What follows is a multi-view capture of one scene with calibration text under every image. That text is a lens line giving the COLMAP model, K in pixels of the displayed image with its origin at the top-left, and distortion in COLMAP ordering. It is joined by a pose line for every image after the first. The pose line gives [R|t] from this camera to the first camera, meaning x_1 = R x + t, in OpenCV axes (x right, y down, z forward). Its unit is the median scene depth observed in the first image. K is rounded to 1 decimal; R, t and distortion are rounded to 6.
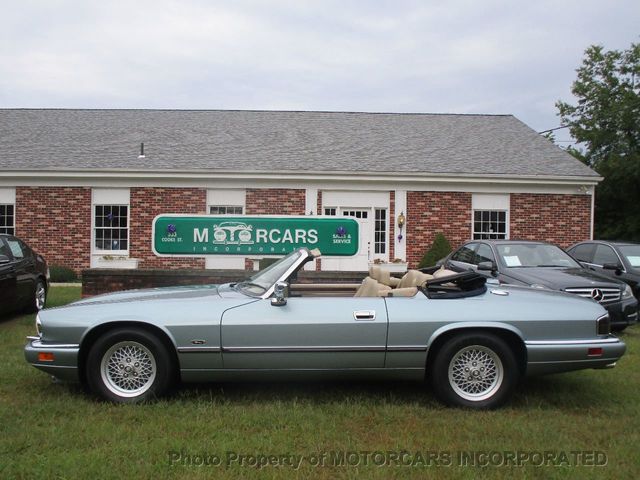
lens RADIAL K [[644.9, 0, 320.0], [0, 644.9, 240.0], [0, 0, 1]] dist [-0.079330, 0.010020]
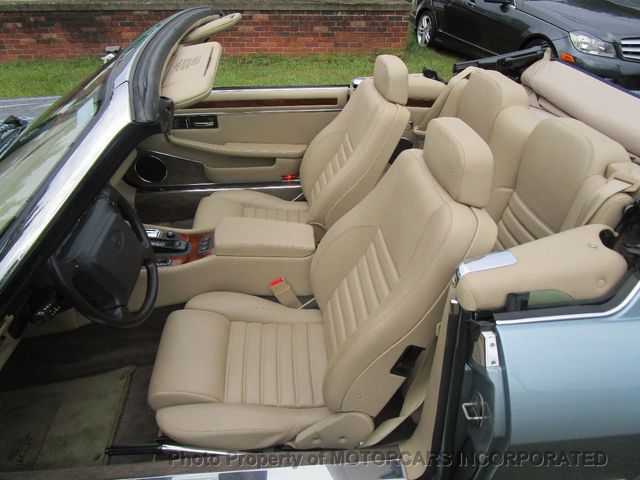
lens RADIAL K [[451.3, 0, 320.0], [0, 451.3, 240.0], [0, 0, 1]] dist [-0.032547, 0.002981]
pose [[0.998706, -0.029046, 0.041745, 0.021145], [0.001139, 0.833421, 0.552638, -0.007865], [-0.050843, -0.551875, 0.832376, 0.382841]]
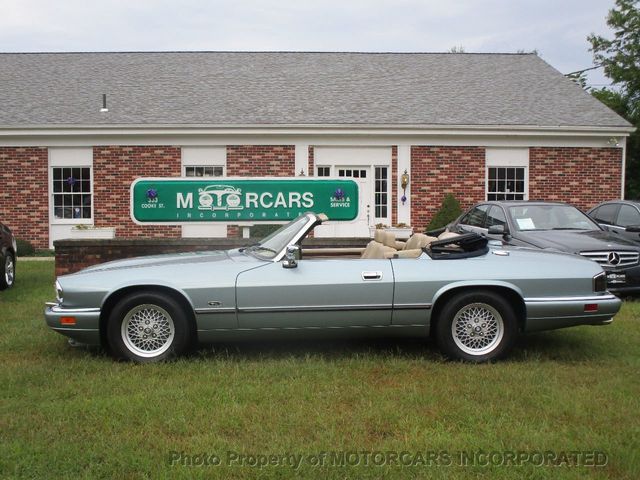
lens RADIAL K [[790.6, 0, 314.0], [0, 790.6, 254.0], [0, 0, 1]] dist [-0.079721, 0.016741]
pose [[0.999834, -0.015069, 0.010282, -0.015460], [0.014373, 0.997805, 0.064640, -0.001369], [-0.011233, -0.064482, 0.997856, -0.115907]]
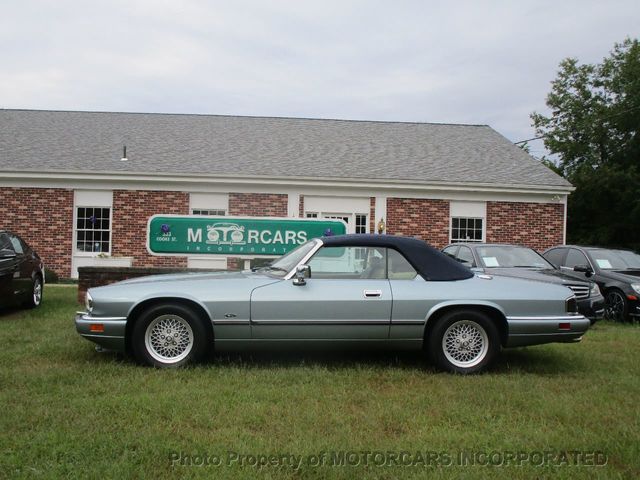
lens RADIAL K [[671.3, 0, 320.0], [0, 671.3, 240.0], [0, 0, 1]] dist [-0.086805, -0.007205]
pose [[0.998705, 0.012329, 0.049368, -0.035885], [-0.011507, 0.999791, -0.016913, 0.016231], [-0.049566, 0.016323, 0.998637, -0.090423]]
